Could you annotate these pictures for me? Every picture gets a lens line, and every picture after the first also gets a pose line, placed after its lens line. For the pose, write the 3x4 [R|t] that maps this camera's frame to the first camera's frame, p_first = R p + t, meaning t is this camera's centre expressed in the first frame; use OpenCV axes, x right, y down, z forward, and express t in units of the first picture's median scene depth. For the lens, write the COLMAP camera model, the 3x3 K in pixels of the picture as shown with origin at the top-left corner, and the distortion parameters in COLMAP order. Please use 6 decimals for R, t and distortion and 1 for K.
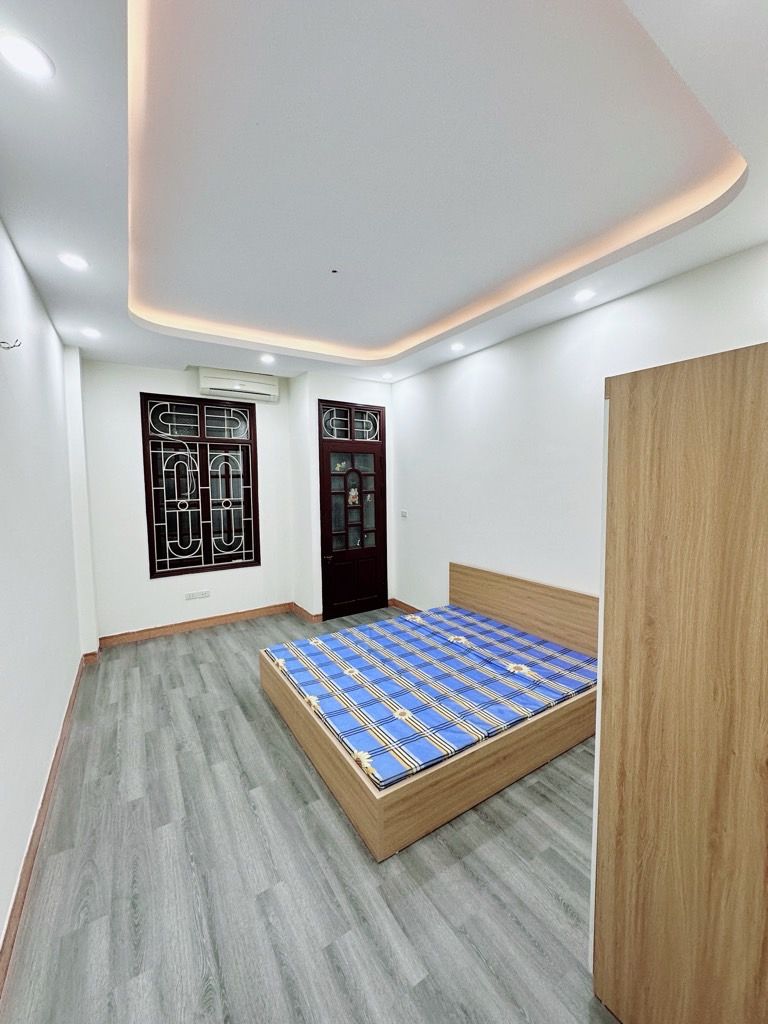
lens RADIAL K [[408.8, 0, 385.5], [0, 408.8, 511.4], [0, 0, 1]] dist [-0.000770, -0.000022]
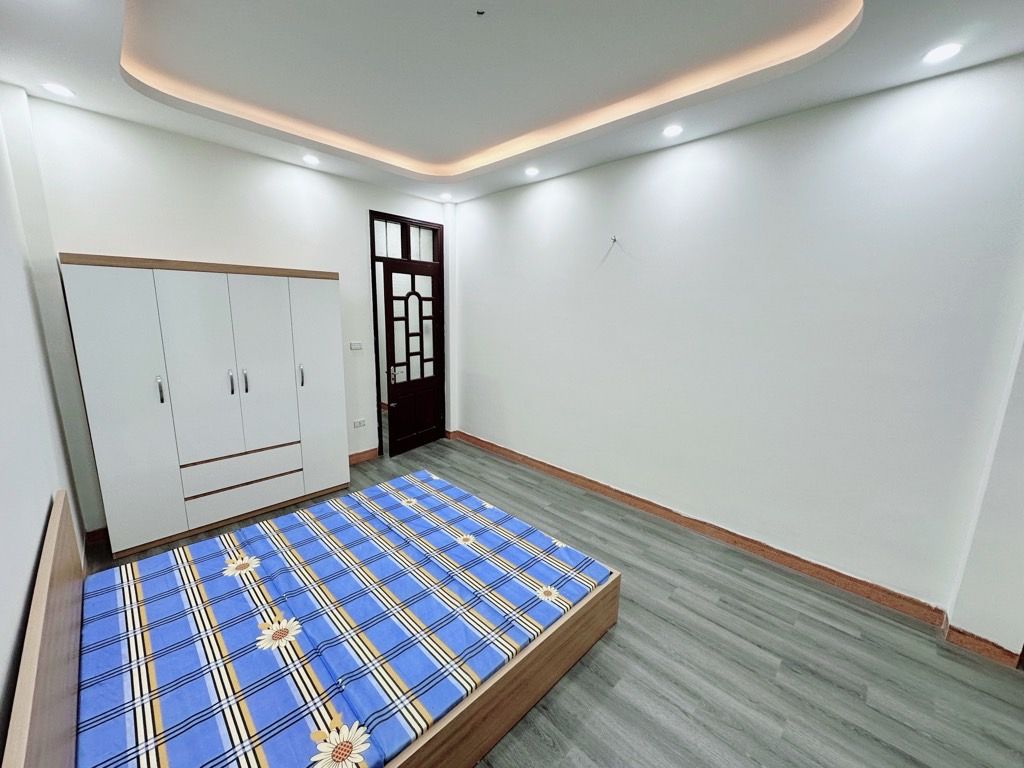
lens RADIAL K [[408.8, 0, 512.0], [0, 408.8, 385.7], [0, 0, 1]] dist [-0.000770, -0.000022]
pose [[-0.975168, 0.031498, -0.219214, -0.000772], [-0.027677, 0.964742, 0.261740, -0.139567], [0.219729, 0.261308, -0.939914, 1.729349]]
